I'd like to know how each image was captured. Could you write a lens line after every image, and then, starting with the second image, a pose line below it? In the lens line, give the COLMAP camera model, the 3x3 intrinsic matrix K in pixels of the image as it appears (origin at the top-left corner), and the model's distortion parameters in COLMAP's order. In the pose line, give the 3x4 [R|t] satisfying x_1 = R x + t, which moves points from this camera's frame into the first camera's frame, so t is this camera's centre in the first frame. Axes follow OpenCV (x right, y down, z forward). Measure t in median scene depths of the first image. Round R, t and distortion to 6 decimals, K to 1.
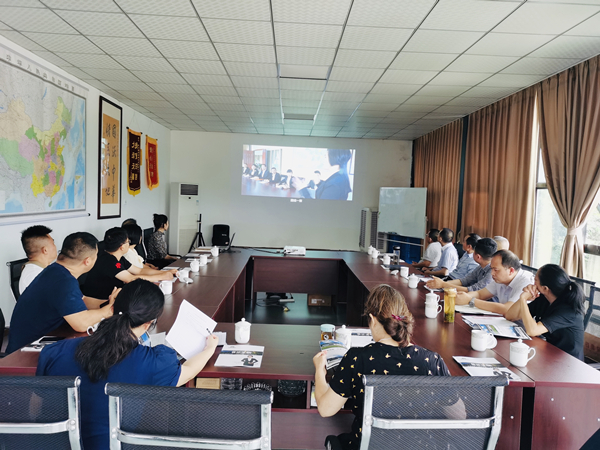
lens RADIAL K [[462.1, 0, 303.5], [0, 462.1, 226.4], [0, 0, 1]] dist [0.065567, -0.060202]
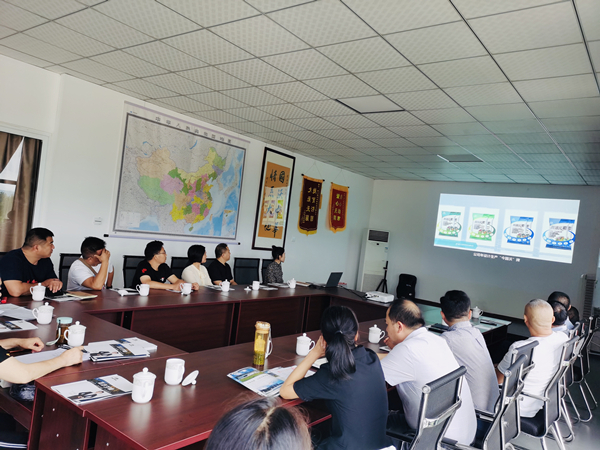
lens RADIAL K [[462.1, 0, 303.5], [0, 462.1, 226.4], [0, 0, 1]] dist [0.065567, -0.060202]
pose [[0.778936, 0.046666, -0.625364, 0.436615], [-0.127279, 0.988236, -0.084790, 0.011813], [0.614051, 0.145642, 0.775713, 0.184854]]
